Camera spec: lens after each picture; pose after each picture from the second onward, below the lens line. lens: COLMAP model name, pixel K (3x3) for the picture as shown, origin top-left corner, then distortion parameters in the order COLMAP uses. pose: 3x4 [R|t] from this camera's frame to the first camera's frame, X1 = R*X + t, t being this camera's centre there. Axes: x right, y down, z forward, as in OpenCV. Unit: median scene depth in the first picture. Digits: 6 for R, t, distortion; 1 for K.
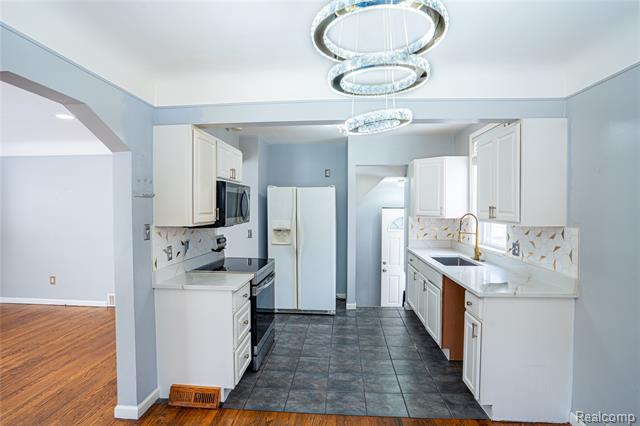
lens RADIAL K [[319.9, 0, 320.0], [0, 319.9, 213.0], [0, 0, 1]] dist [-0.001671, -0.000233]
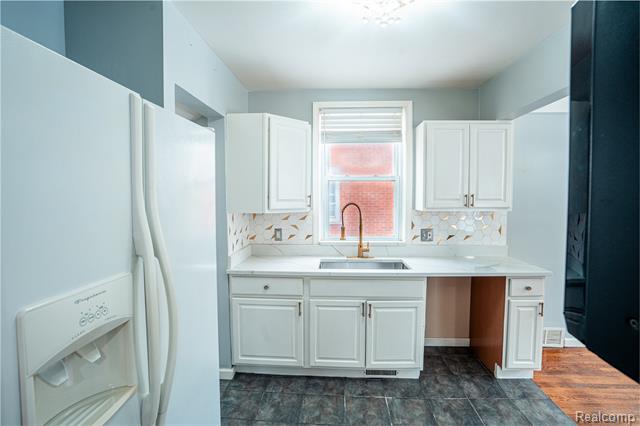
lens RADIAL K [[311.3, 0, 320.0], [0, 311.3, 213.0], [0, 0, 1]] dist [-0.043465, 0.001272]
pose [[-0.013204, -0.047497, 0.998784, -0.431825], [0.019666, 0.998666, 0.047752, -0.017270], [-0.999719, 0.020273, -0.012252, 1.476637]]
